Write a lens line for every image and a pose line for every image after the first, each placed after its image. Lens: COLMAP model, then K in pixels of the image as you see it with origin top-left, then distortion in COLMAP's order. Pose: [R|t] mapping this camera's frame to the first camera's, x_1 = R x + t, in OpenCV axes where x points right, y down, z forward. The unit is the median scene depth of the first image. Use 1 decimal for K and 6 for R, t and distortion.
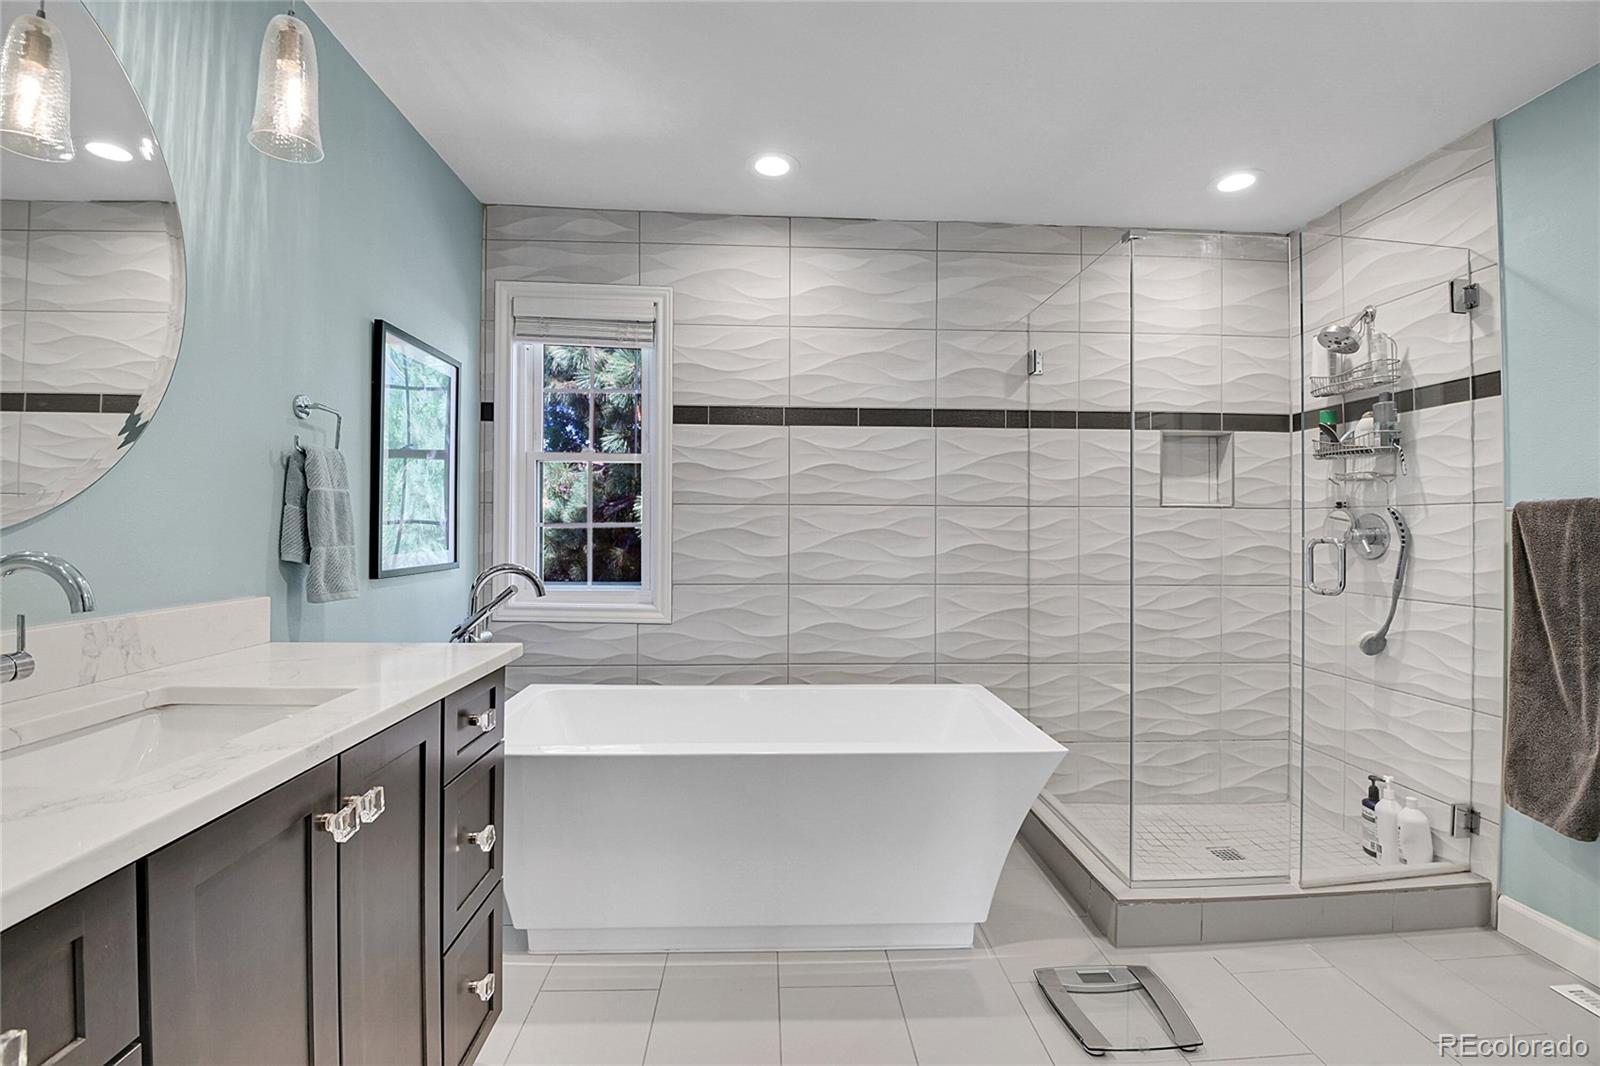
lens RADIAL K [[687.6, 0, 800.0], [0, 687.6, 533.0], [0, 0, 1]] dist [0.002072, -0.021230]
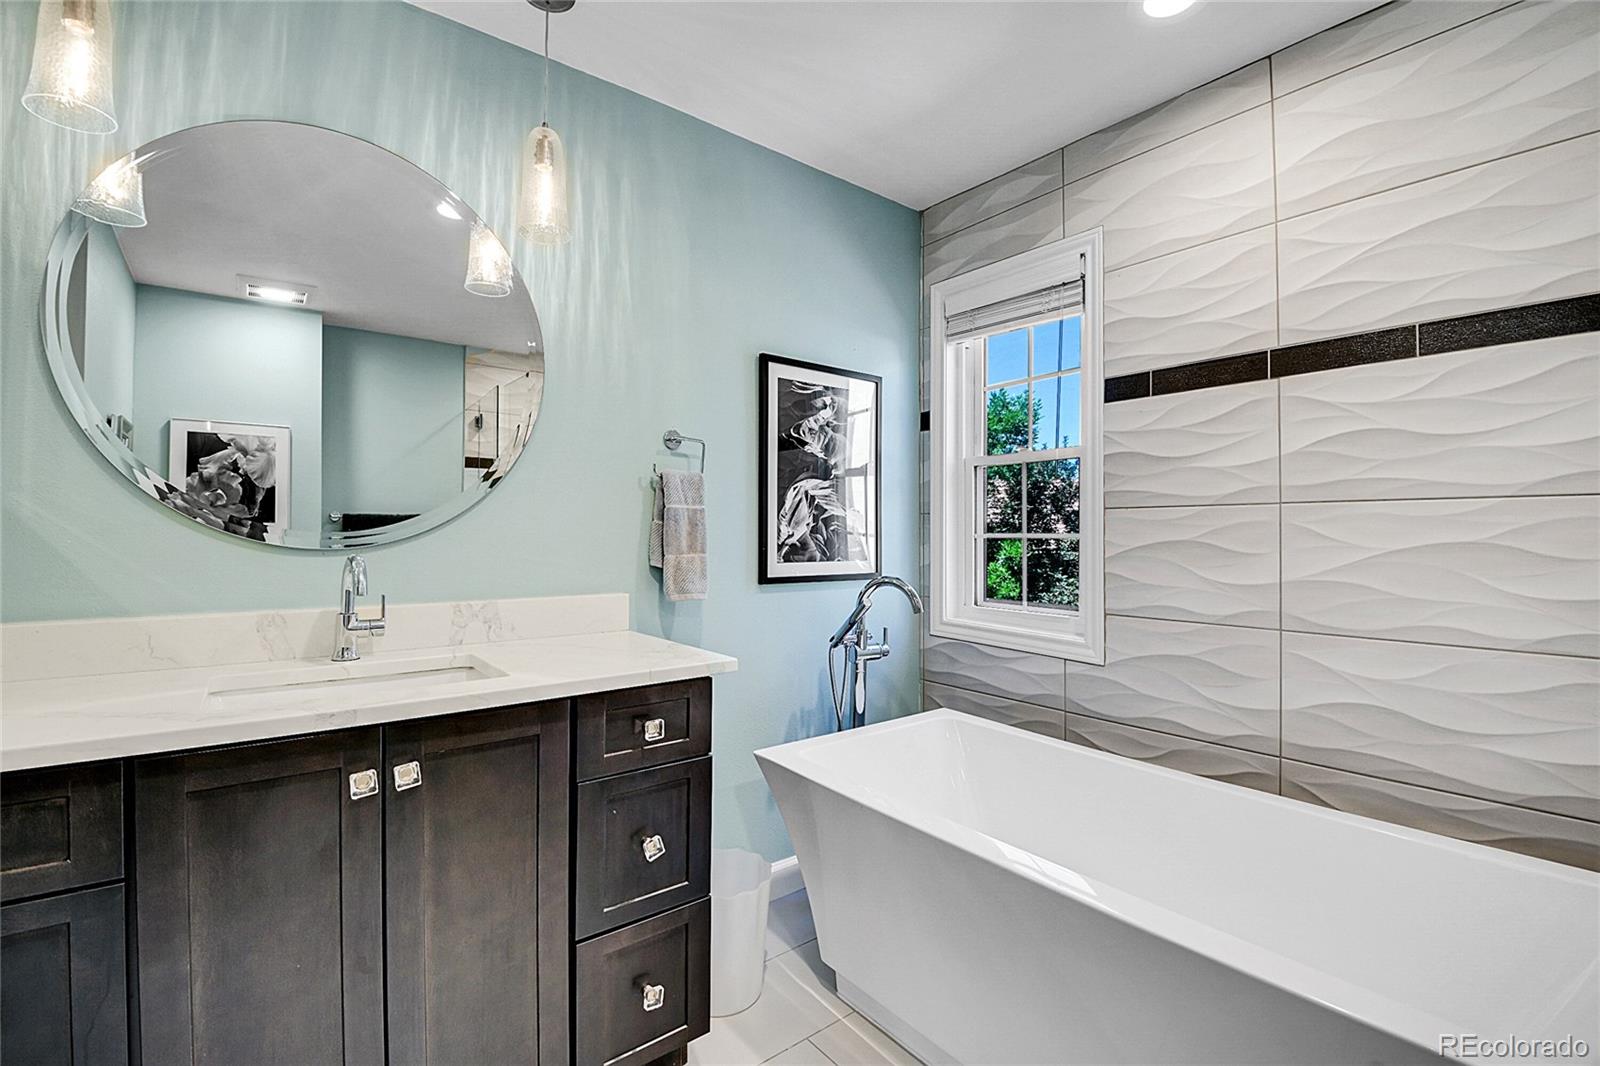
lens RADIAL K [[687.6, 0, 800.0], [0, 687.6, 533.0], [0, 0, 1]] dist [0.002072, -0.021230]
pose [[0.587895, -0.005274, -0.808920, 0.234066], [-0.007328, 0.999903, -0.011845, -0.003379], [0.808904, 0.012891, 0.587799, 0.281006]]
